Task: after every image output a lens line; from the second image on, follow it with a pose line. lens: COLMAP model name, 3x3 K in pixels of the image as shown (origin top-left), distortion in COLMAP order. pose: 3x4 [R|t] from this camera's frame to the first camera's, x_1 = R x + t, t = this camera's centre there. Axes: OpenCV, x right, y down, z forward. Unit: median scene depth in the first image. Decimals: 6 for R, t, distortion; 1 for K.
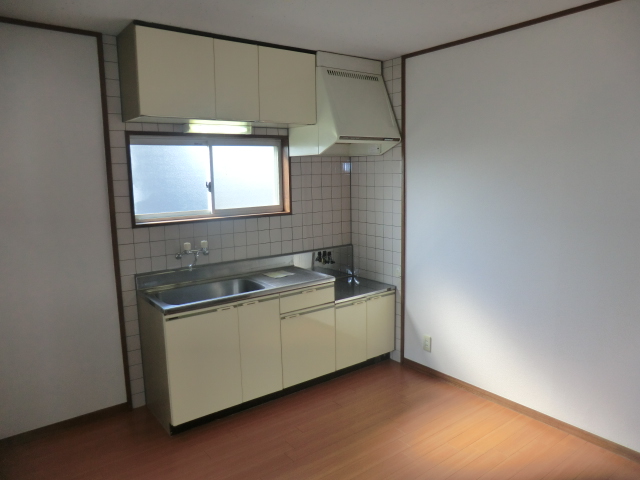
lens RADIAL K [[473.3, 0, 318.8], [0, 473.3, 242.1], [0, 0, 1]] dist [-0.017064, 0.018621]
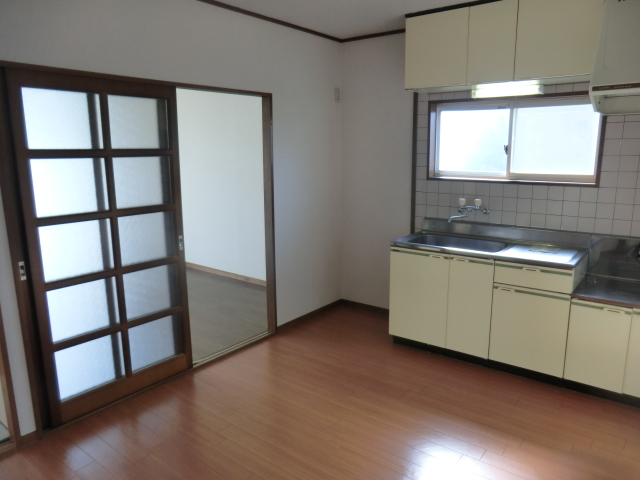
lens RADIAL K [[473.3, 0, 317.0], [0, 473.3, 239.5], [0, 0, 1]] dist [-0.017064, 0.018621]
pose [[0.256118, 0.205211, -0.944612, 0.717772], [-0.147731, 0.974036, 0.171548, -0.045572], [0.955290, 0.095612, 0.279784, 0.372631]]
